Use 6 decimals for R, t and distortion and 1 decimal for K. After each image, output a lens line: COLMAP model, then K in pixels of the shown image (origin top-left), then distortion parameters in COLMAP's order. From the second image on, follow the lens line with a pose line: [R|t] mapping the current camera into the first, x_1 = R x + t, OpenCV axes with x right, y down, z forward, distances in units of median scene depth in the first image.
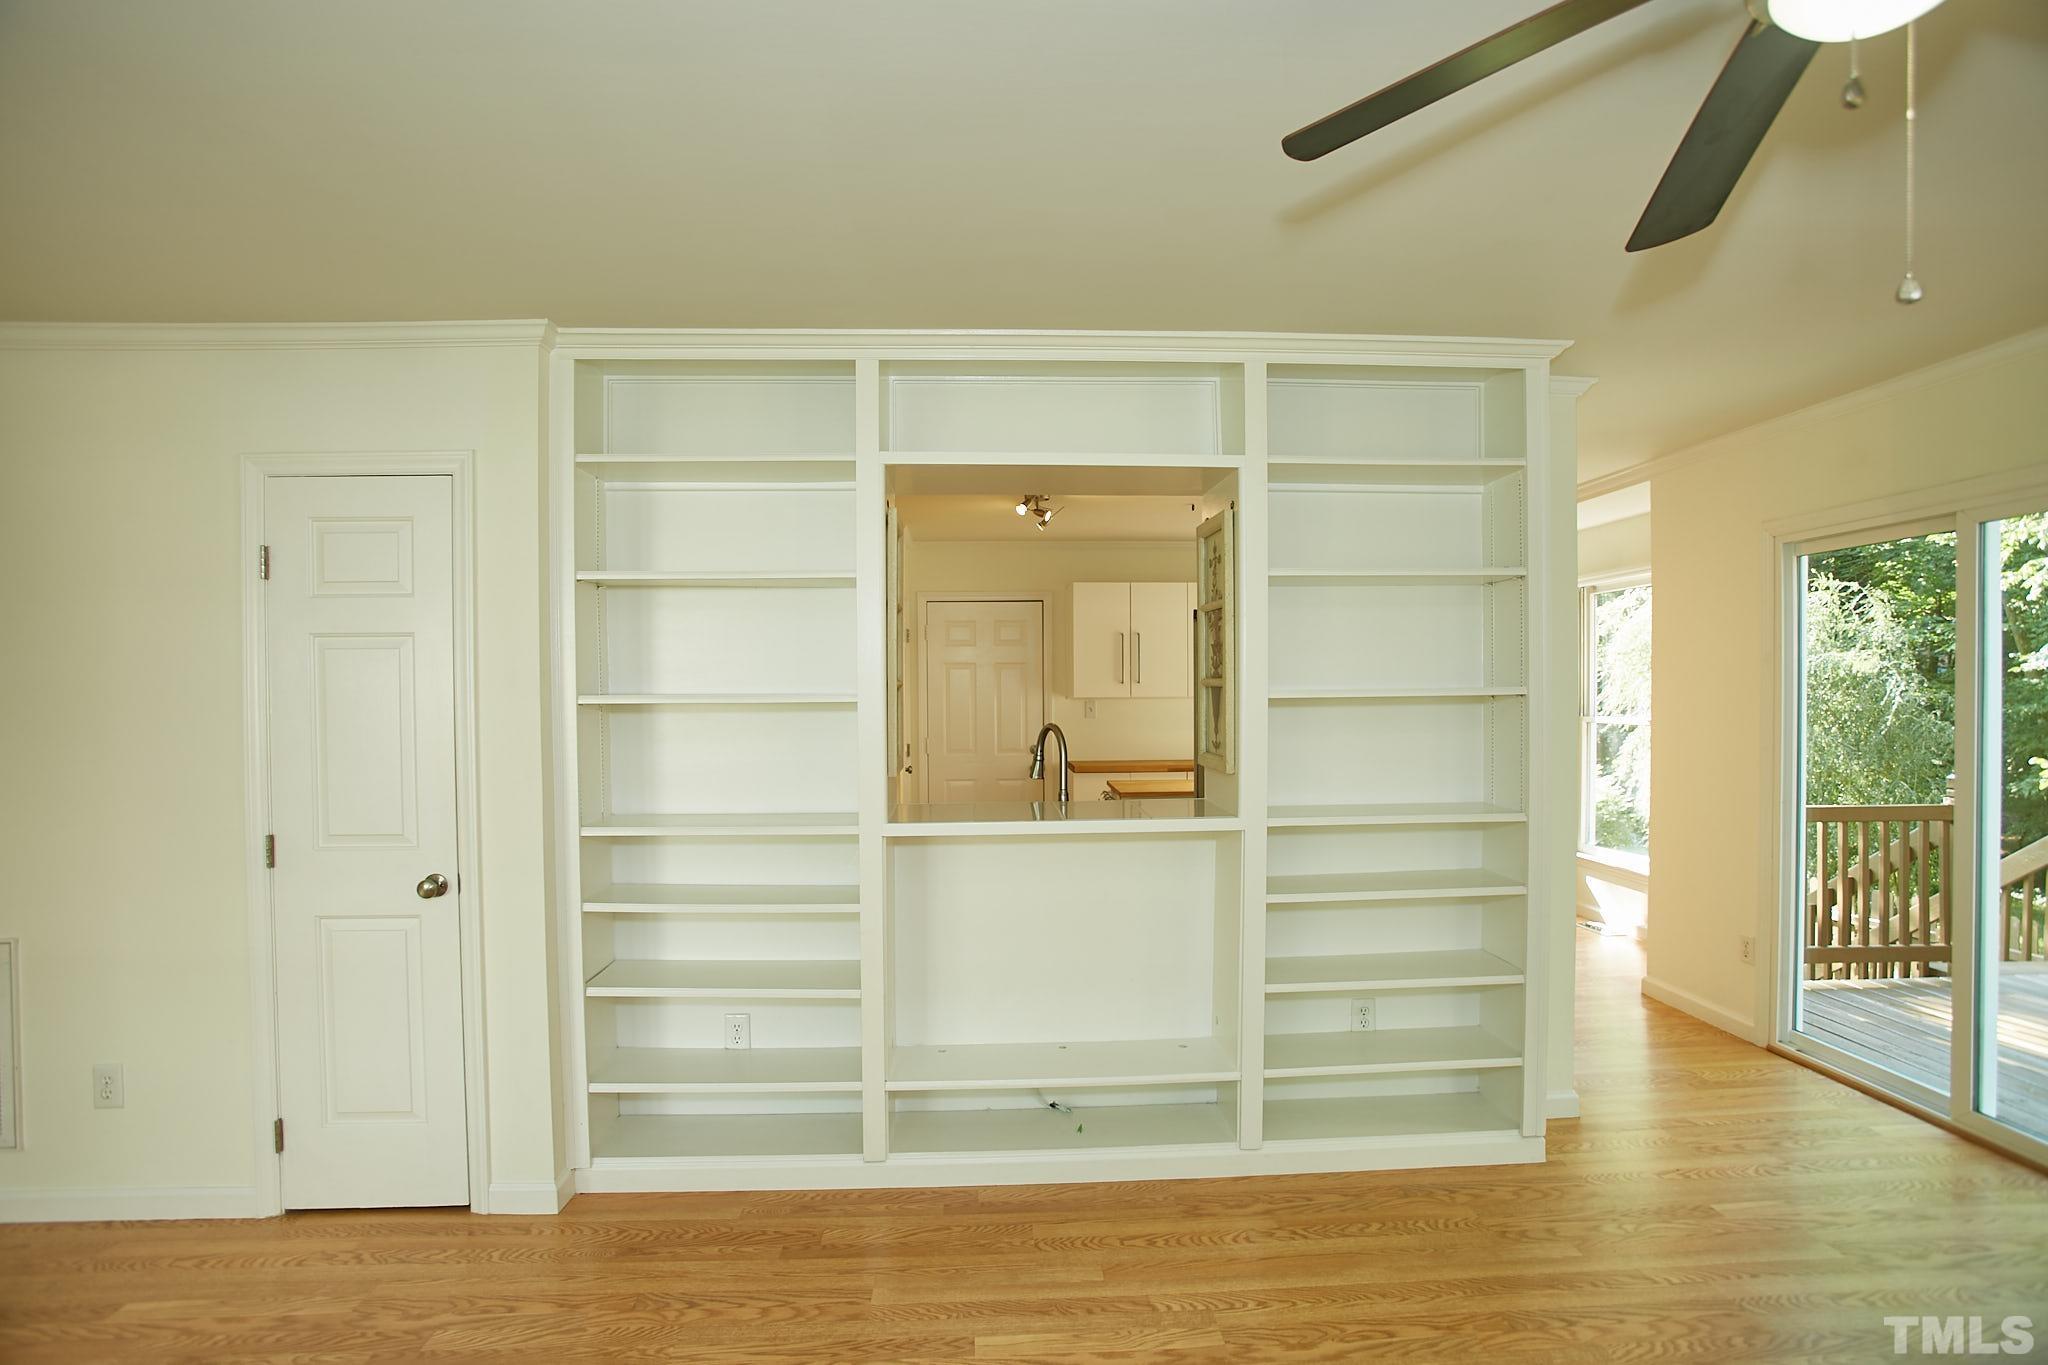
lens RADIAL K [[959.0, 0, 1024.0], [0, 959.0, 682.5], [0, 0, 1]] dist [-0.109763, 0.054327]
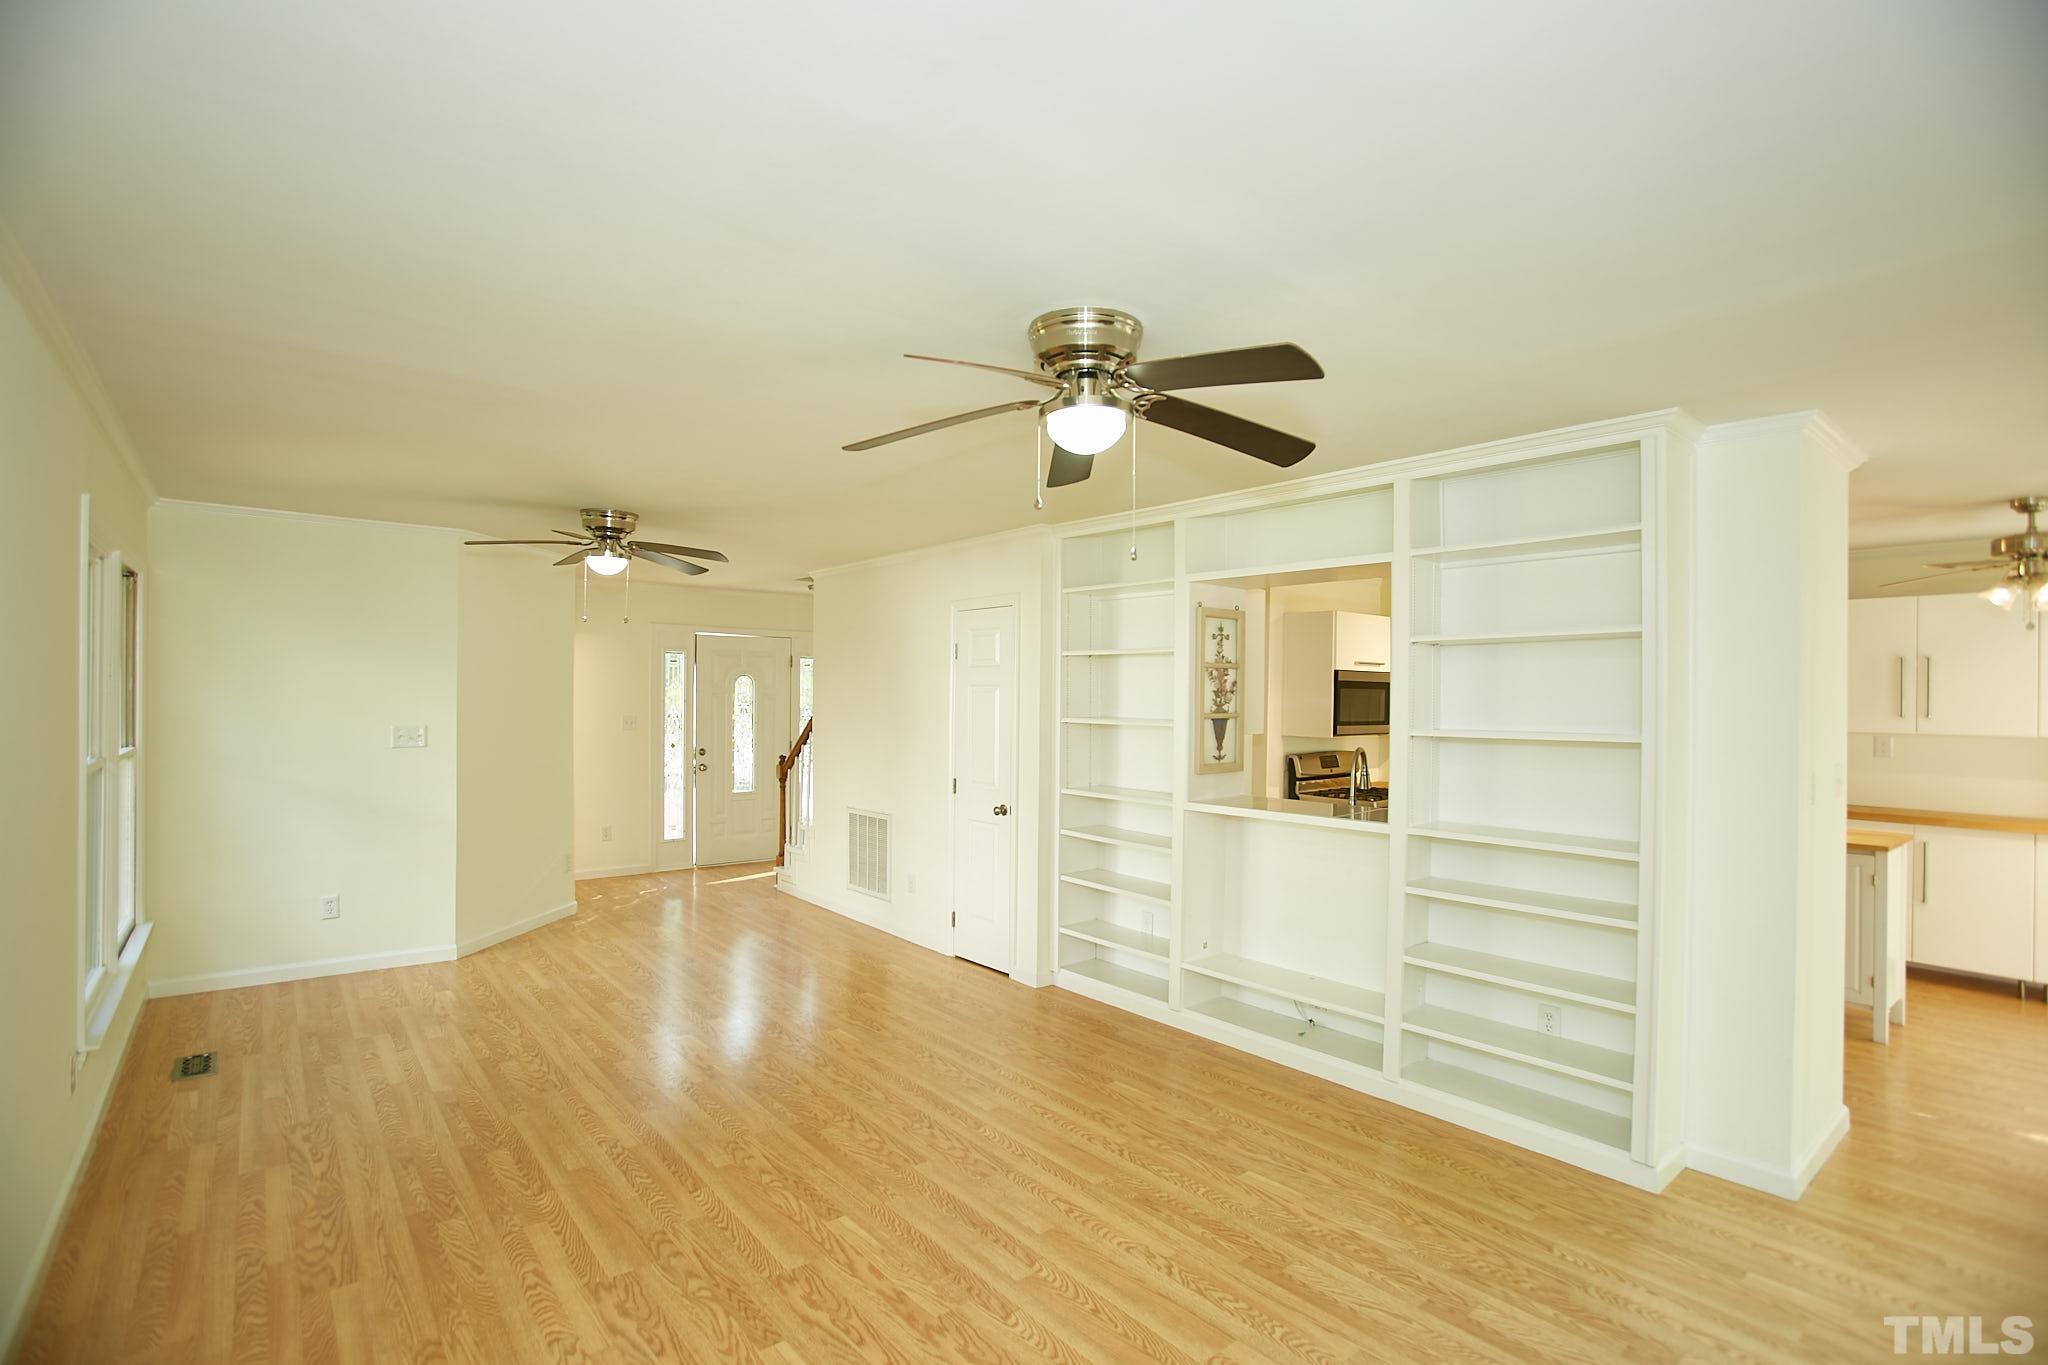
lens RADIAL K [[959.8, 0, 1024.0], [0, 959.8, 682.5], [0, 0, 1]] dist [0.001305, 0.000641]
pose [[0.602609, -0.002223, -0.798034, 1.010329], [-0.012608, 0.999845, -0.012306, -0.030946], [0.797937, 0.017477, 0.602487, -0.221244]]
